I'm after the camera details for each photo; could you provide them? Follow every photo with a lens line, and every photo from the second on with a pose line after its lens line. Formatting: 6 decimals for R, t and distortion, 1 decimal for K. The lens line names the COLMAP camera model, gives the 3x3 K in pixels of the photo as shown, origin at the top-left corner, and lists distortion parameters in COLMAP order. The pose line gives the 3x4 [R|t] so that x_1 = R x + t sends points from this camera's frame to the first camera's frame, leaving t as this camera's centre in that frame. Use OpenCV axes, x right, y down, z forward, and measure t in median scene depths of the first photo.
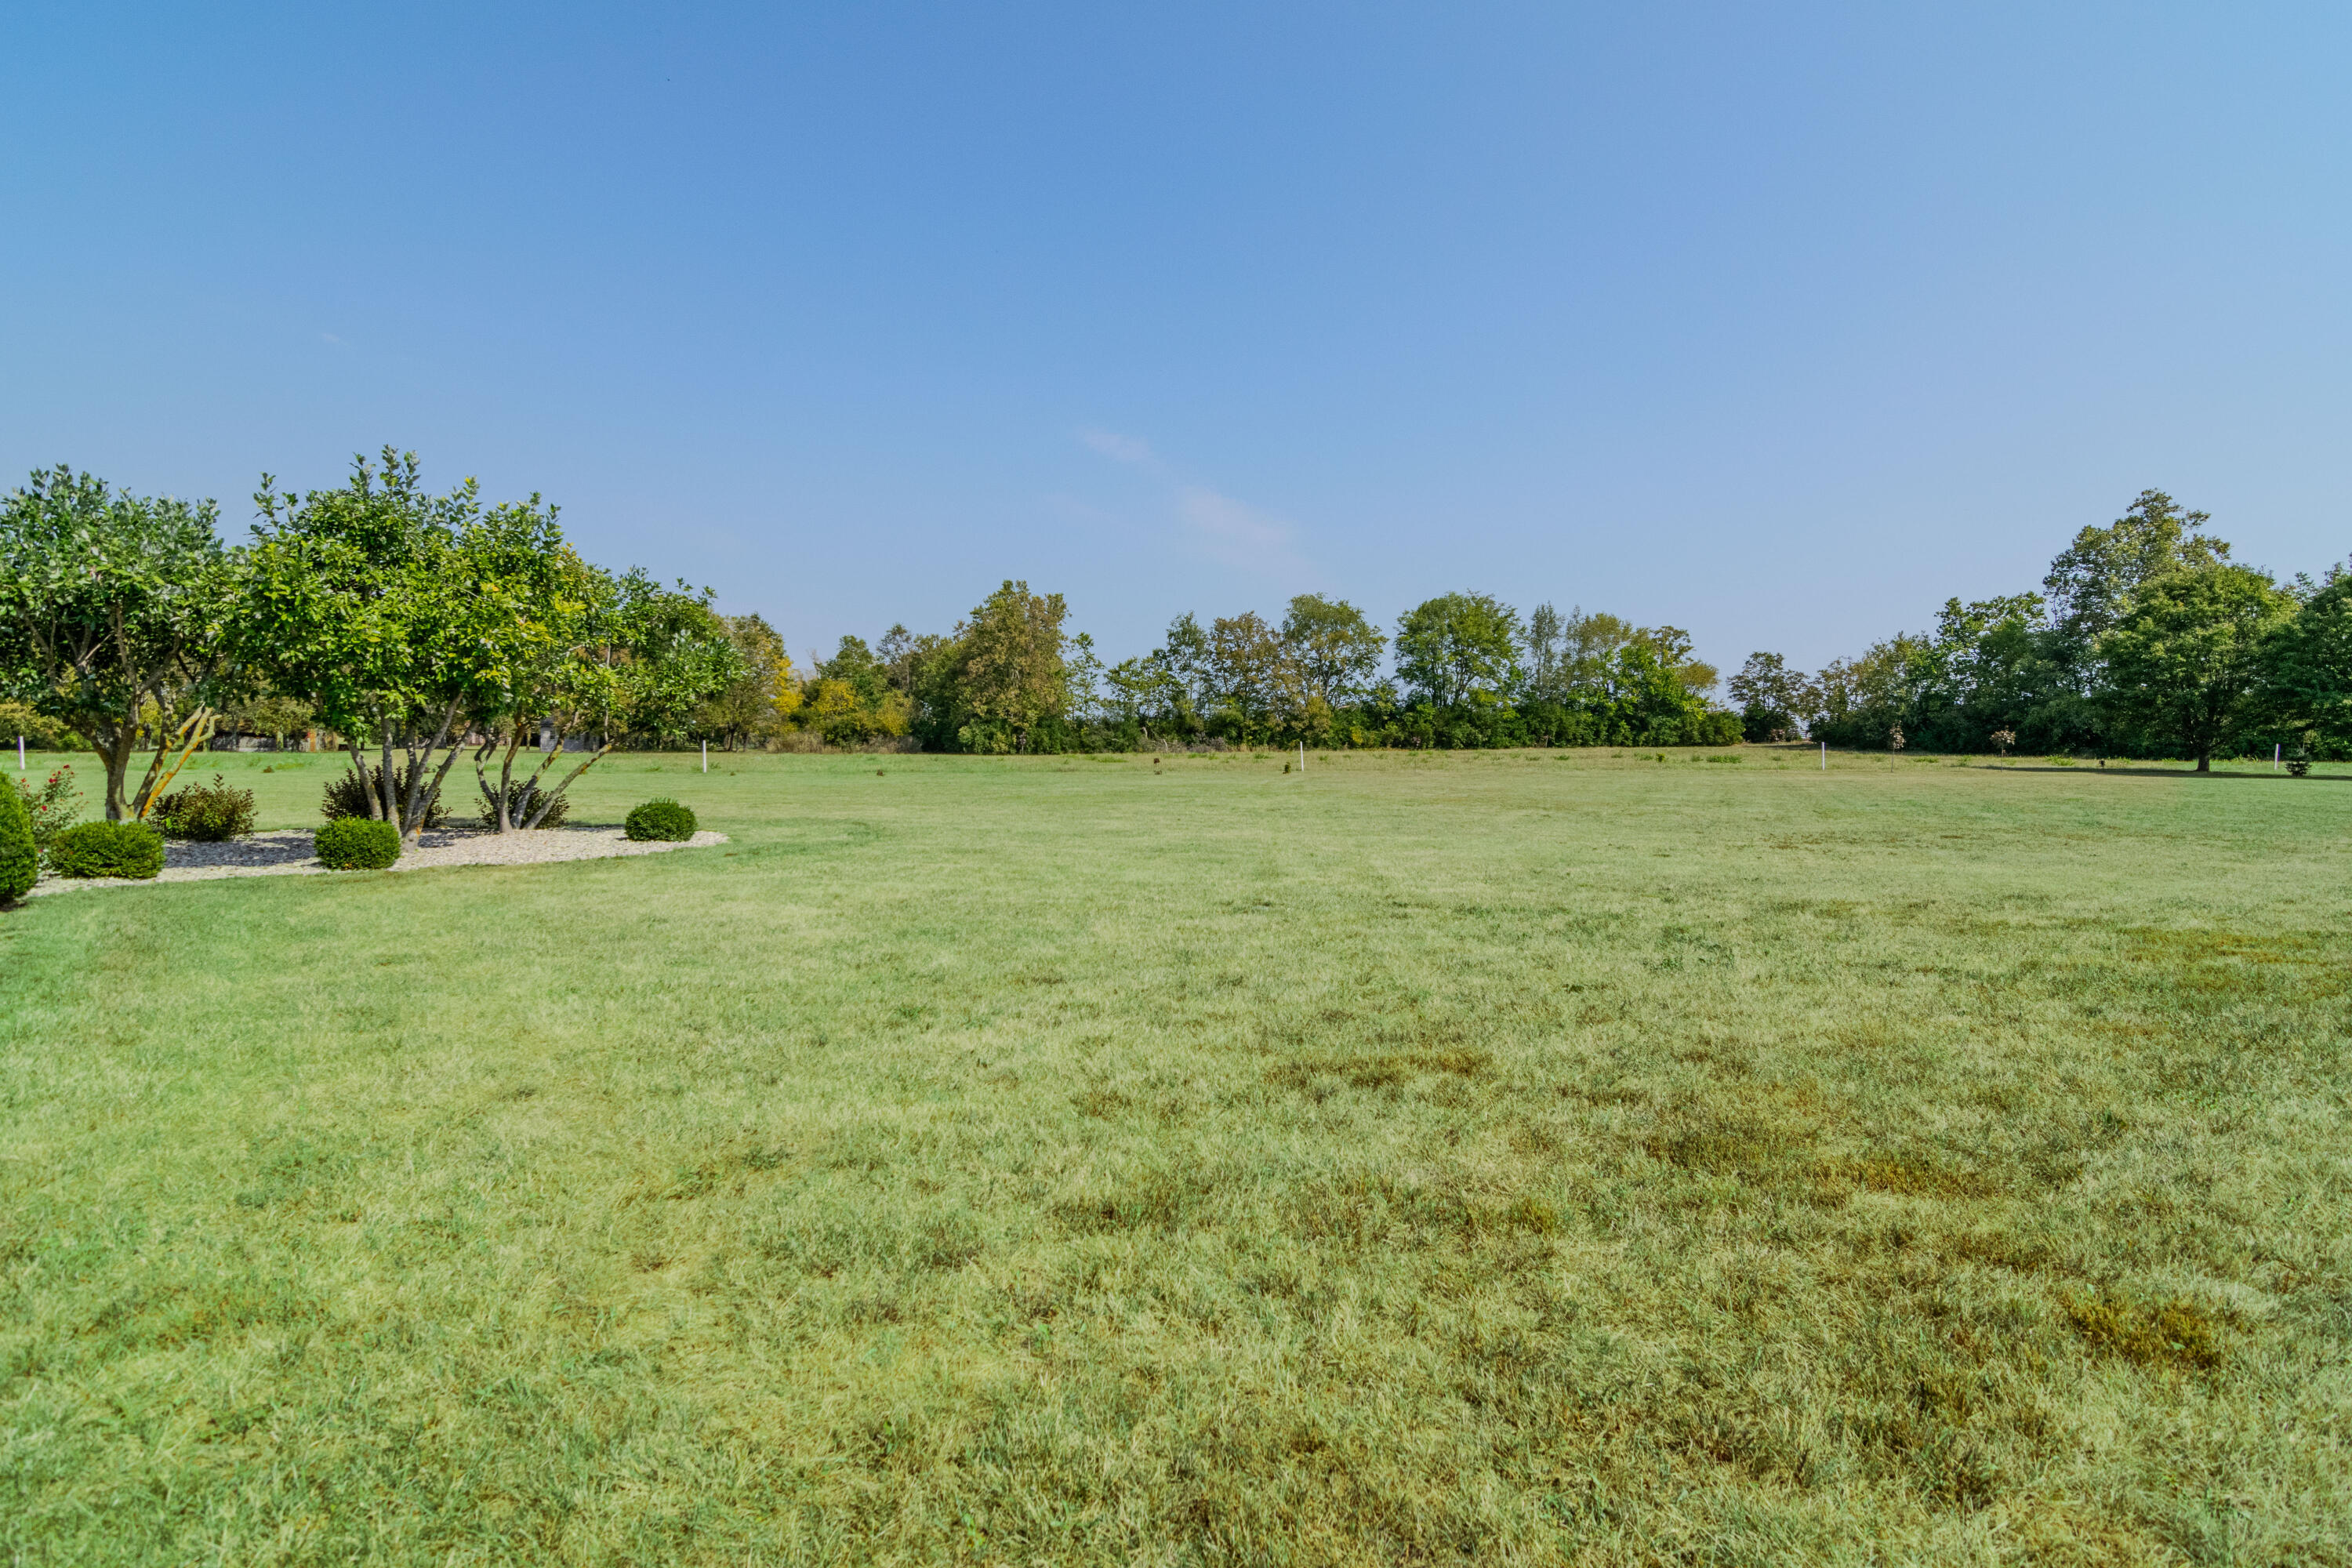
lens RADIAL K [[1185.7, 0, 1173.5], [0, 1185.7, 791.8], [0, 0, 1]] dist [-0.006008, -0.001274]
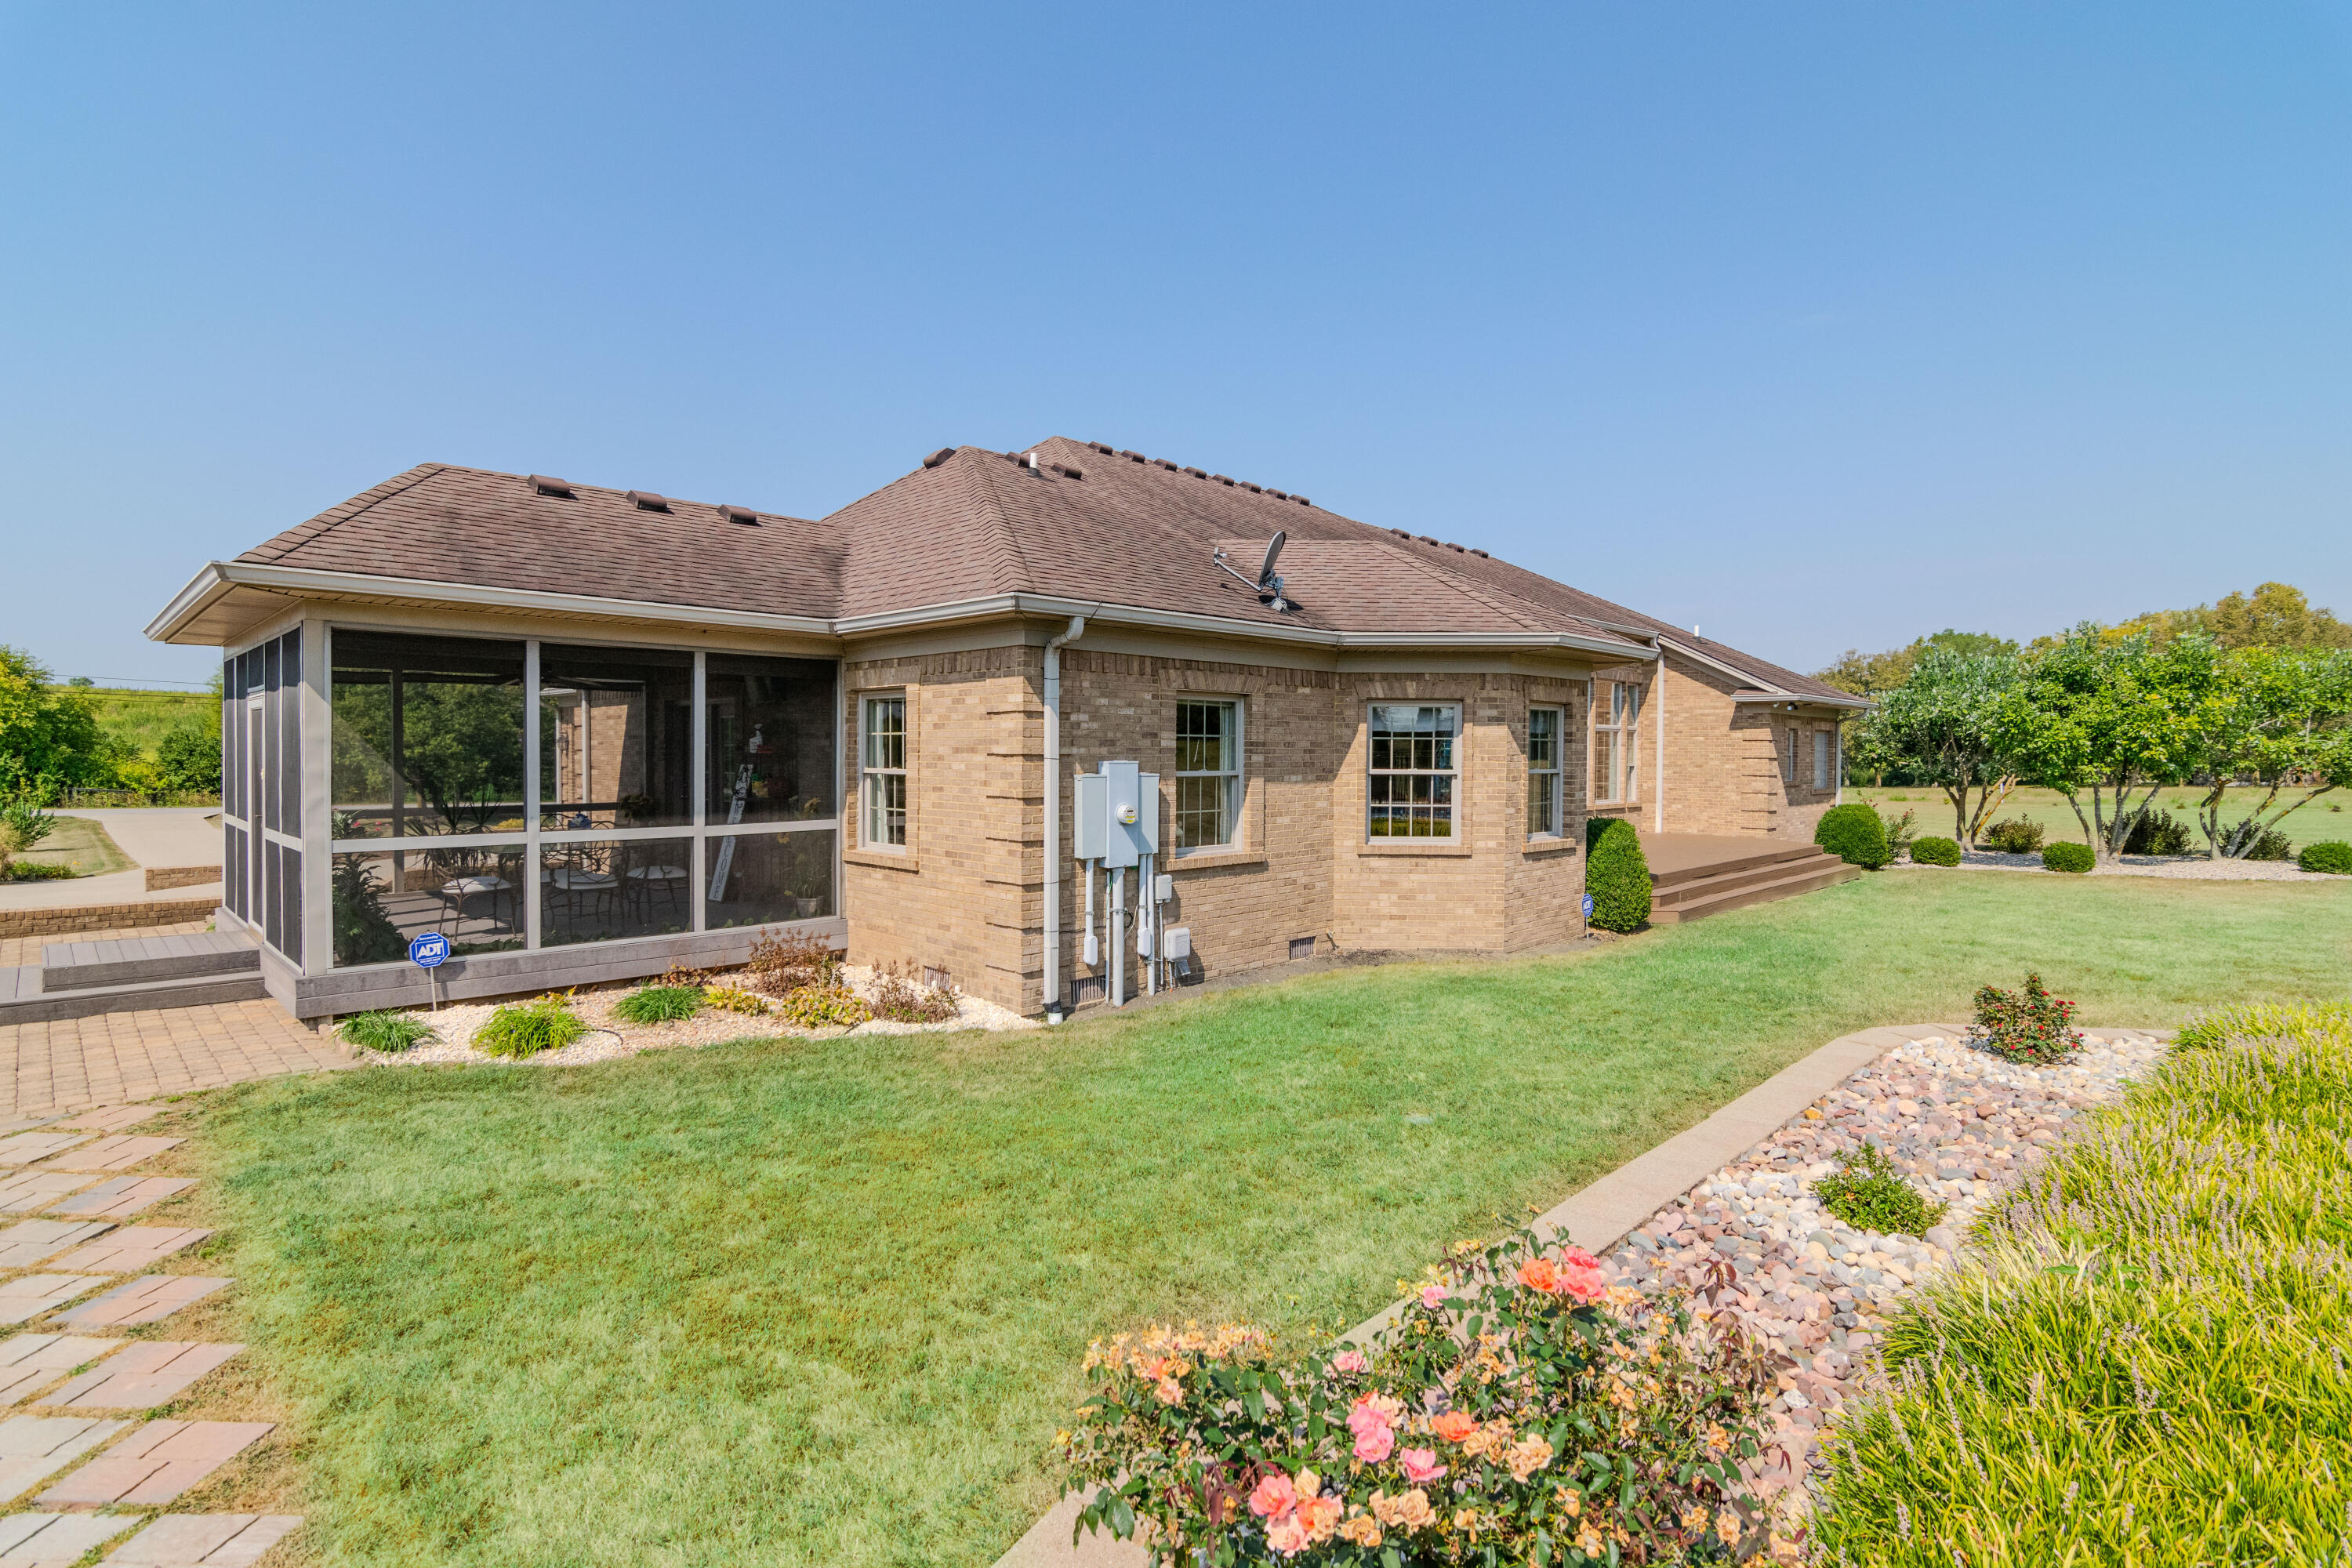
lens RADIAL K [[1155.9, 0, 1184.2], [0, 1155.9, 780.3], [0, 0, 1]] dist [-0.011476, -0.000073]
pose [[0.151492, -0.008866, -0.988419, 0.098436], [-0.028274, 0.999512, -0.013299, -0.000983], [0.988054, 0.029962, 0.151167, -0.065955]]
